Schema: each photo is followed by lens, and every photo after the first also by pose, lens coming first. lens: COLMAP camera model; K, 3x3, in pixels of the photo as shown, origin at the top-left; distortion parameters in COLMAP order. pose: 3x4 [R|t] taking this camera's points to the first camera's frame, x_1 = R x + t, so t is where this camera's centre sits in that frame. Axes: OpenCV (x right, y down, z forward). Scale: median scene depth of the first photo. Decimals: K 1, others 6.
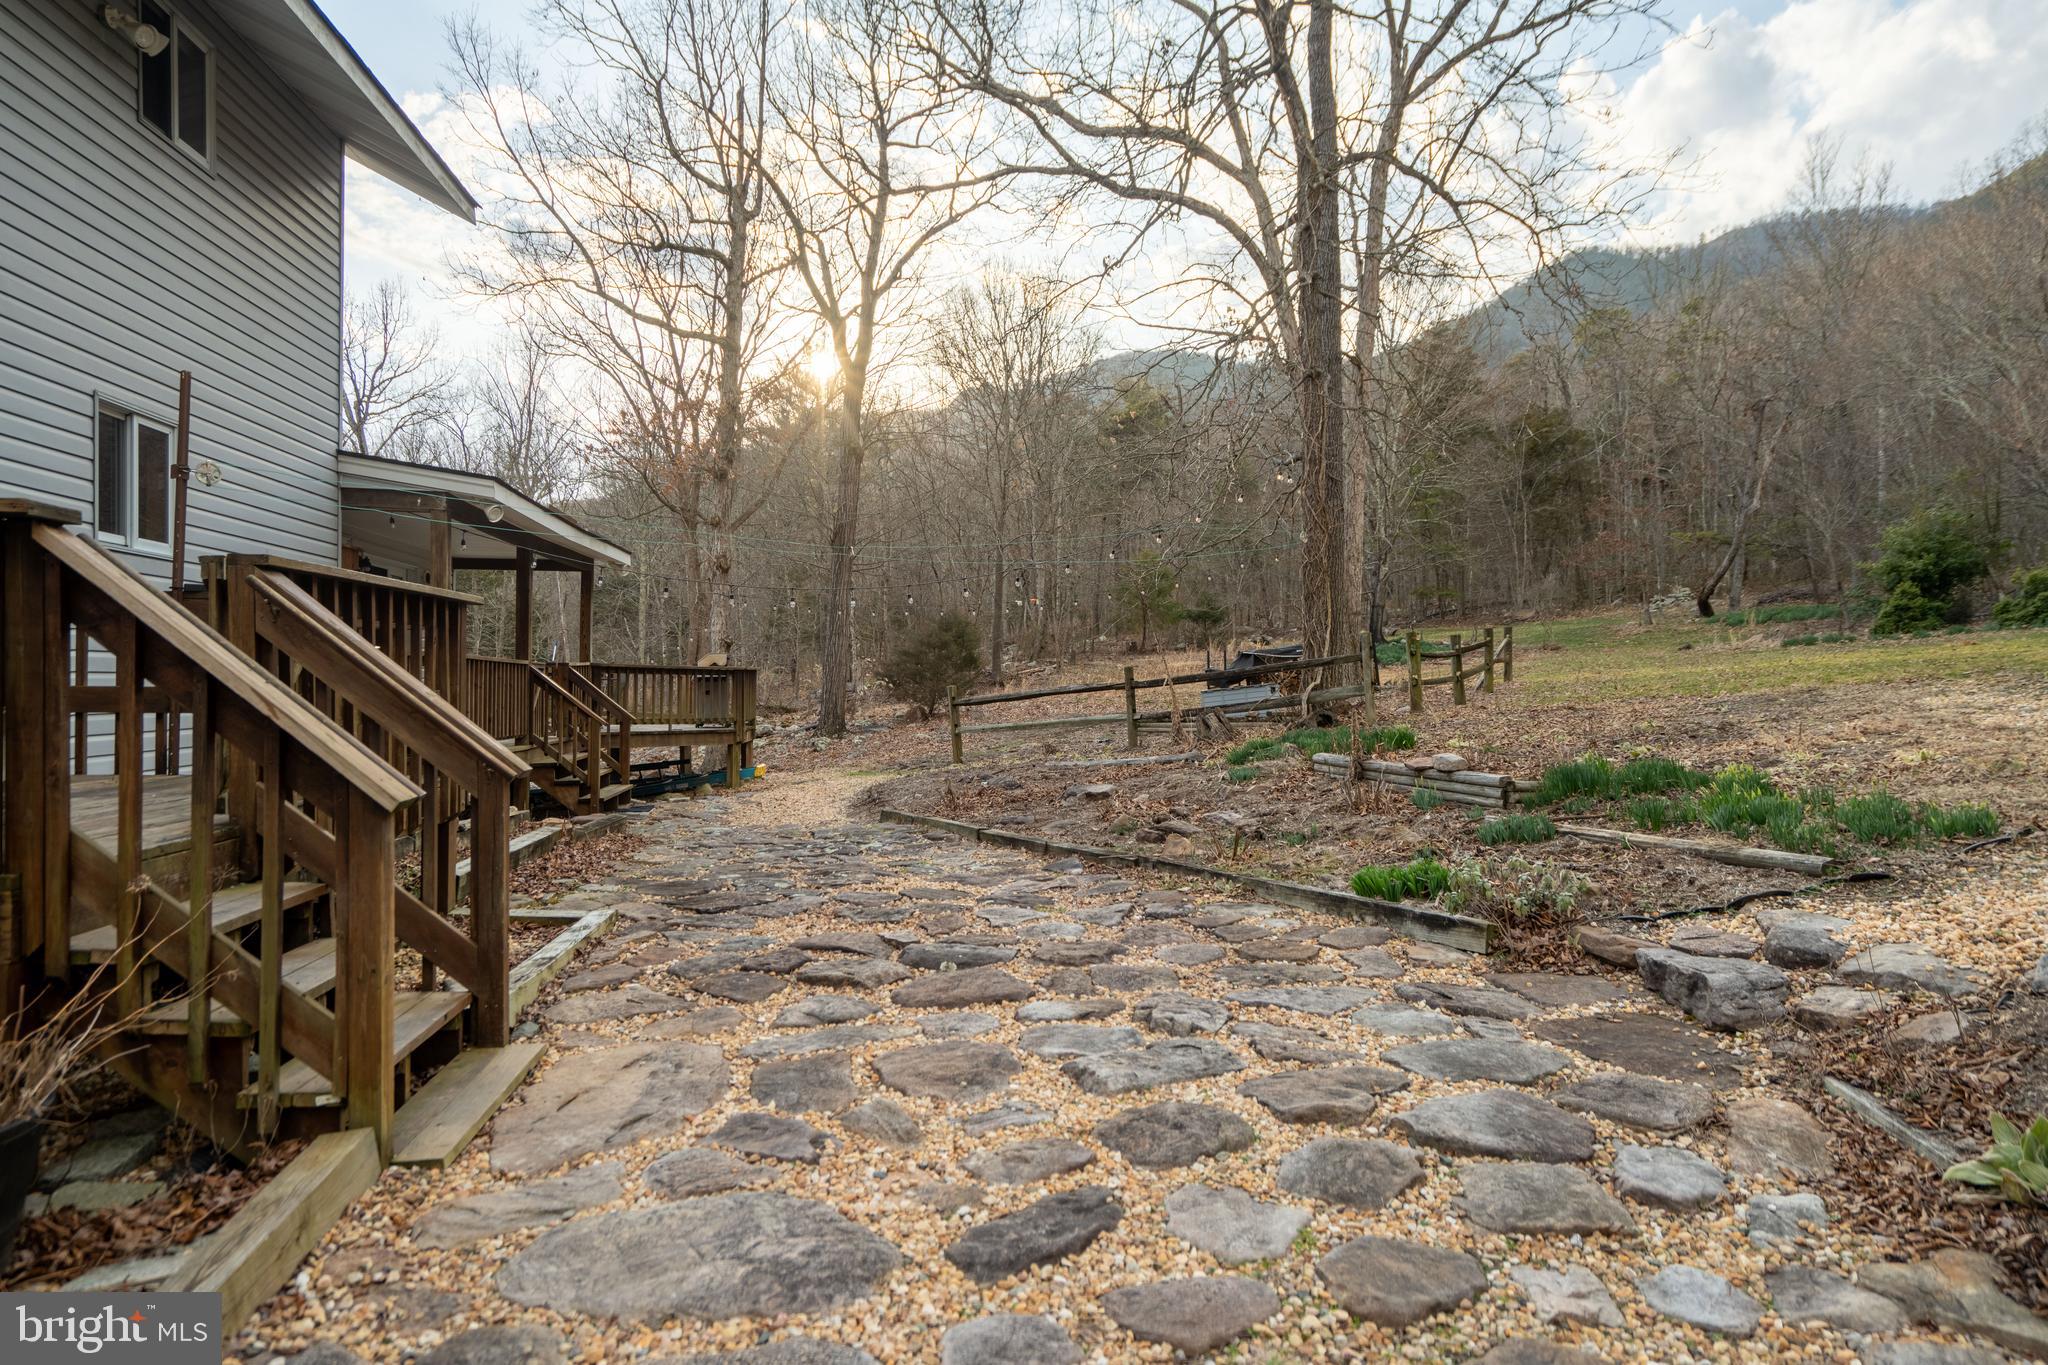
lens RADIAL K [[1258.0, 0, 1038.1], [0, 1258.0, 681.8], [0, 0, 1]] dist [-0.003627, 0.011711]
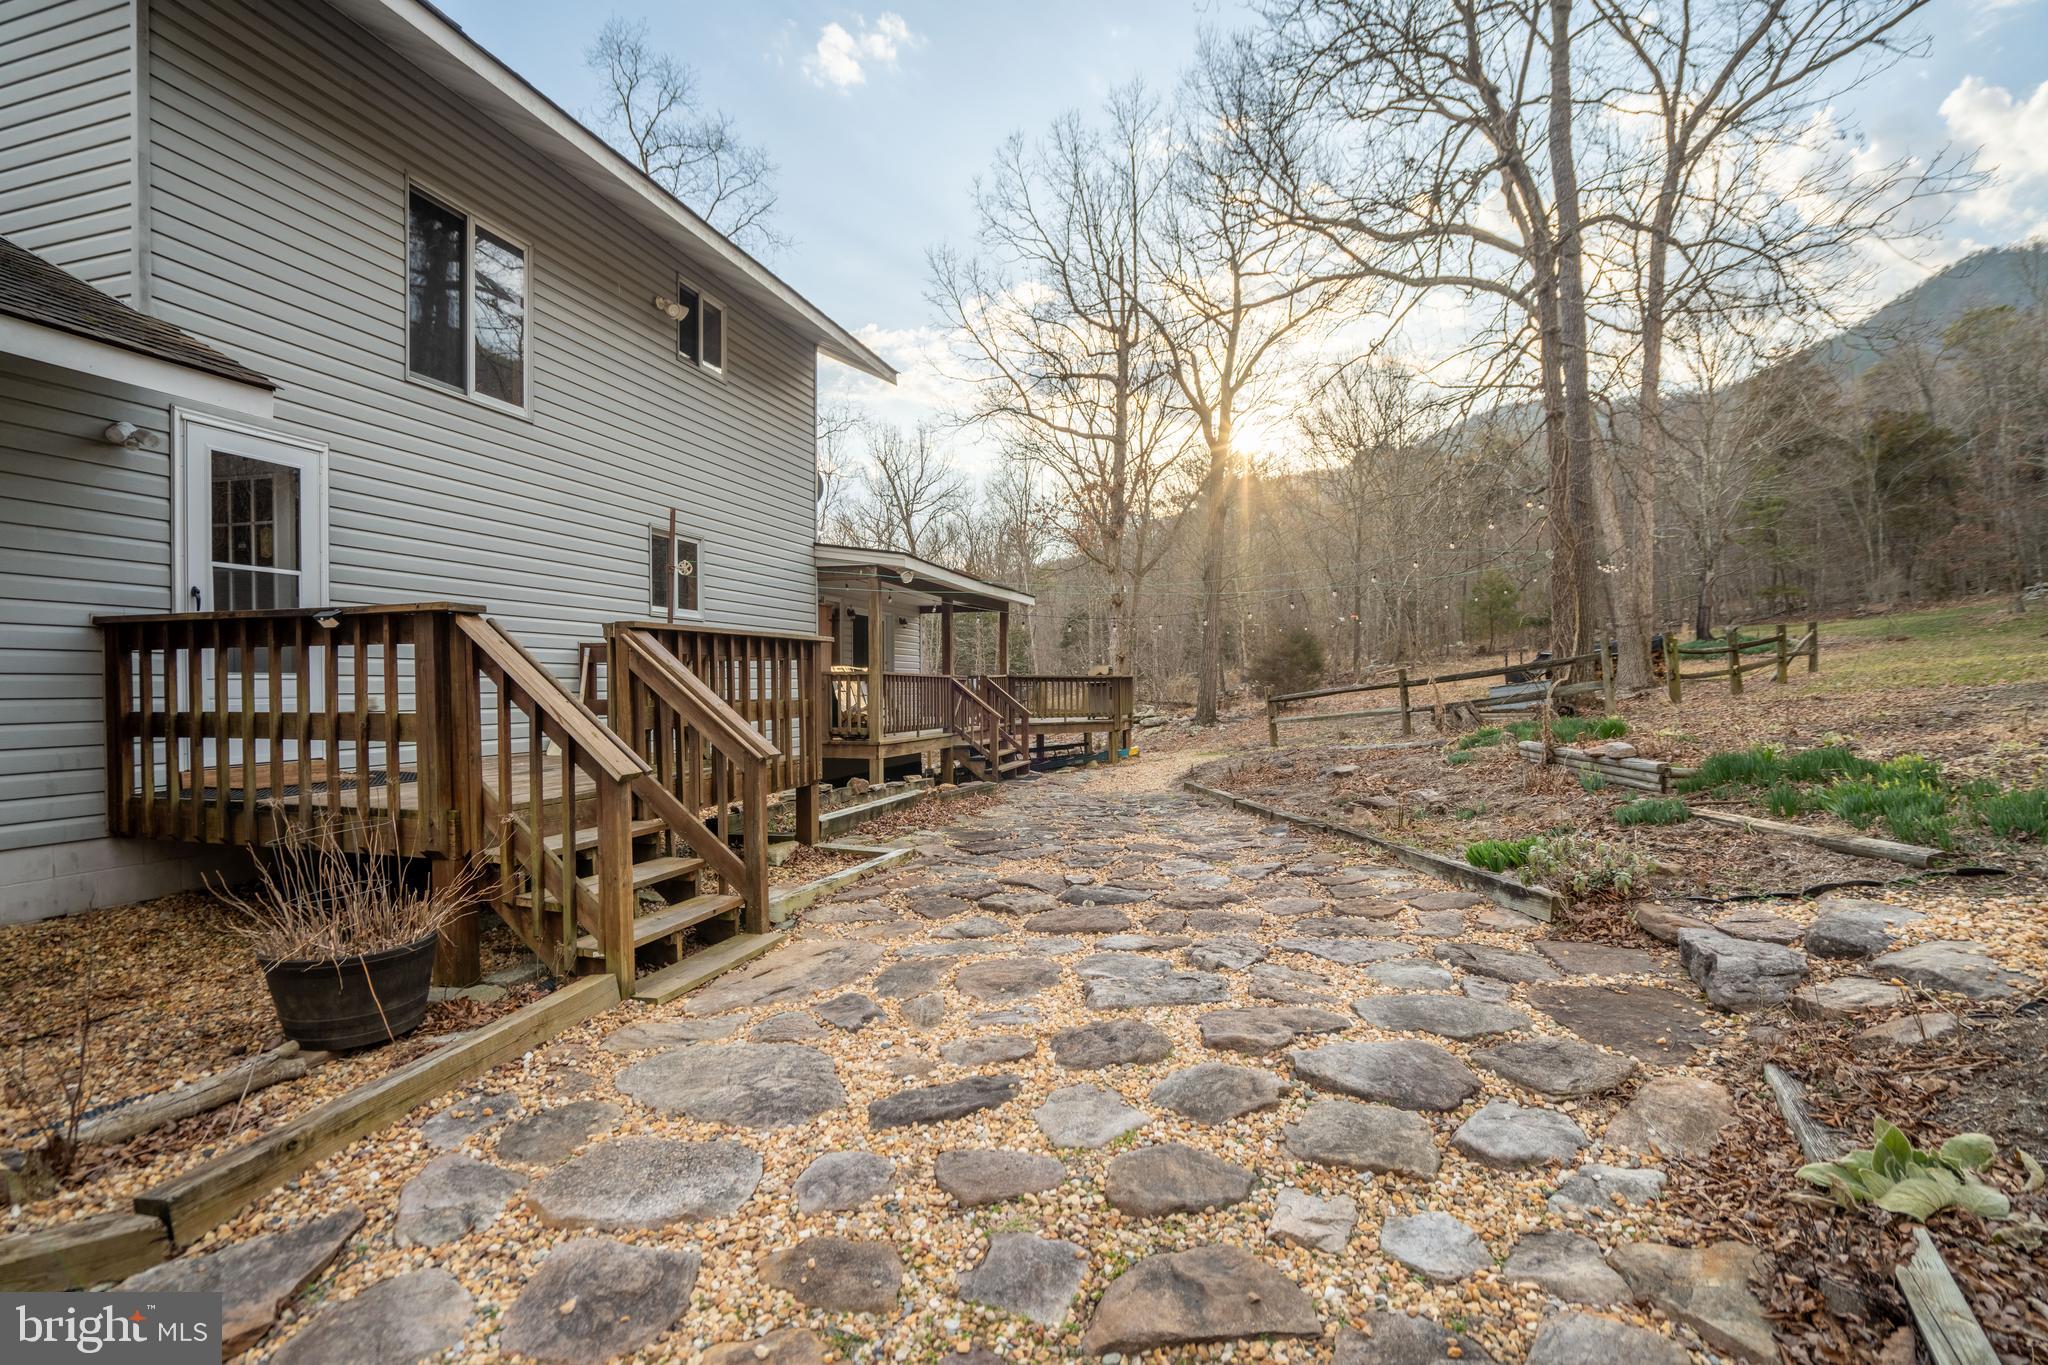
lens RADIAL K [[941.0, 0, 1017.7], [0, 941.0, 684.1], [0, 0, 1]] dist [-0.041499, 0.009085]
pose [[0.922825, -0.018690, -0.384765, 0.241554], [0.018920, 0.999816, -0.003189, -0.004251], [0.384754, -0.004336, 0.923009, 0.052004]]
